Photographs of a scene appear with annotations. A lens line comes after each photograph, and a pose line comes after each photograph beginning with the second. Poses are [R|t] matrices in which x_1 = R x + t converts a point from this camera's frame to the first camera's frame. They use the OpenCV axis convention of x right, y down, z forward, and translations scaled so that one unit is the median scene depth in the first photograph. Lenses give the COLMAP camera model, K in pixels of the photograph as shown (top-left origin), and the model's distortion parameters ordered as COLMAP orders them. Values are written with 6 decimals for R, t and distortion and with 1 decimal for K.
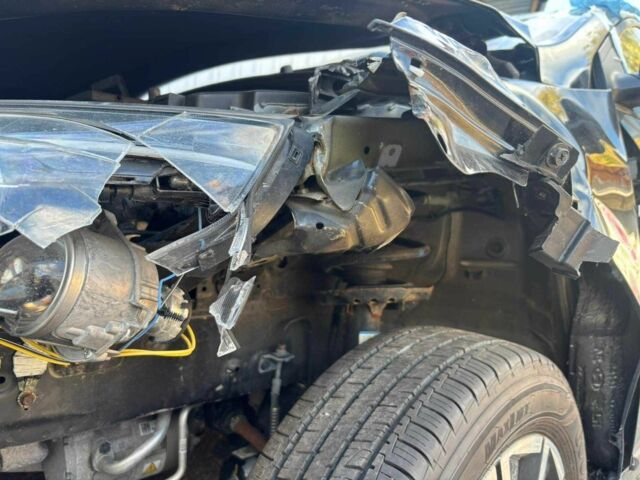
lens RADIAL K [[492.6, 0, 320.0], [0, 492.6, 240.0], [0, 0, 1]] dist [0.029476, -0.055682]
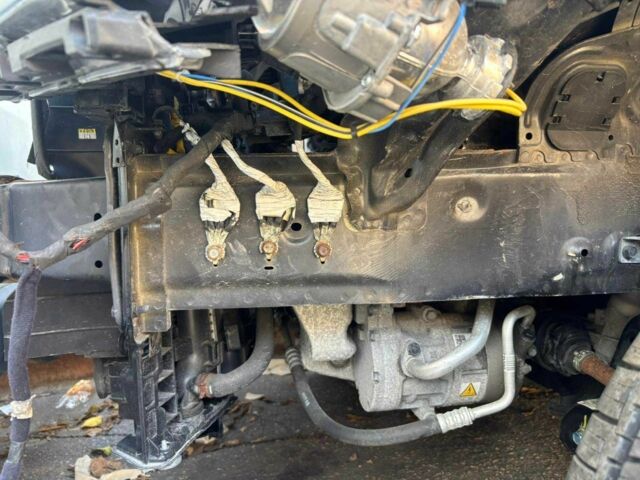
lens RADIAL K [[492.6, 0, 320.0], [0, 492.6, 240.0], [0, 0, 1]] dist [0.029476, -0.055682]
pose [[0.818880, -0.049812, -0.571800, -0.074493], [0.039973, 0.998757, -0.029761, 0.253602], [0.572572, 0.001514, 0.819853, 0.214829]]
